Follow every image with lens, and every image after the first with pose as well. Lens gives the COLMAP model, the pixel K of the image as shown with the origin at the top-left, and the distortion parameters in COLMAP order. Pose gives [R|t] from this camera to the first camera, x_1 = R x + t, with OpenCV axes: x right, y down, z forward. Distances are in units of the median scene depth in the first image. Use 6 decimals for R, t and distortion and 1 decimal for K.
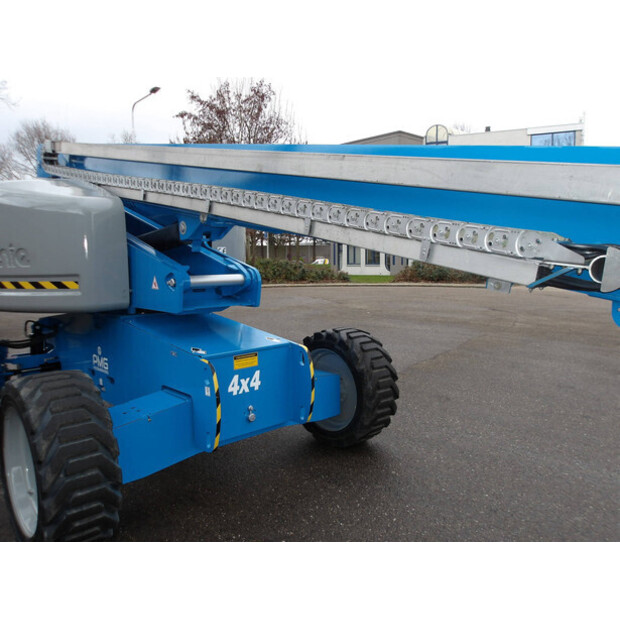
lens RADIAL K [[510.9, 0, 310.0], [0, 510.9, 310.0], [0, 0, 1]] dist [-0.001945, -0.001600]
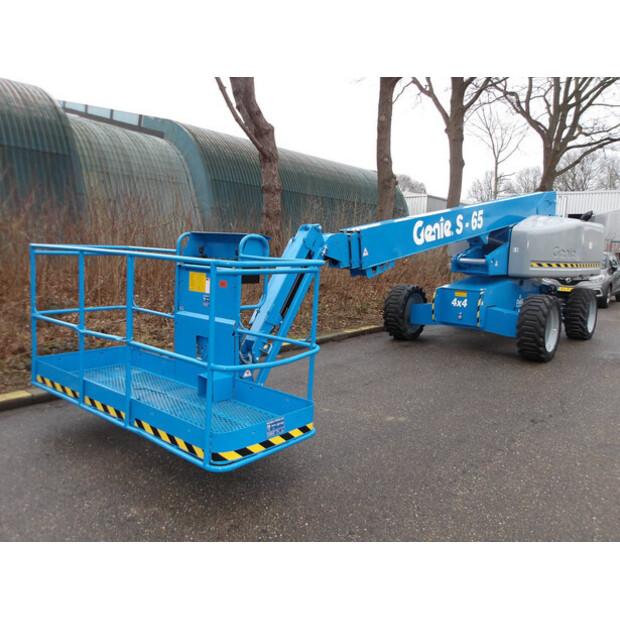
lens RADIAL K [[510.9, 0, 310.0], [0, 510.9, 310.0], [0, 0, 1]] dist [-0.001945, -0.001600]
pose [[0.101649, 0.135243, -0.985584, 2.018017], [-0.137739, 0.983087, 0.120694, -0.016426], [0.985239, 0.123485, 0.118558, 0.012943]]
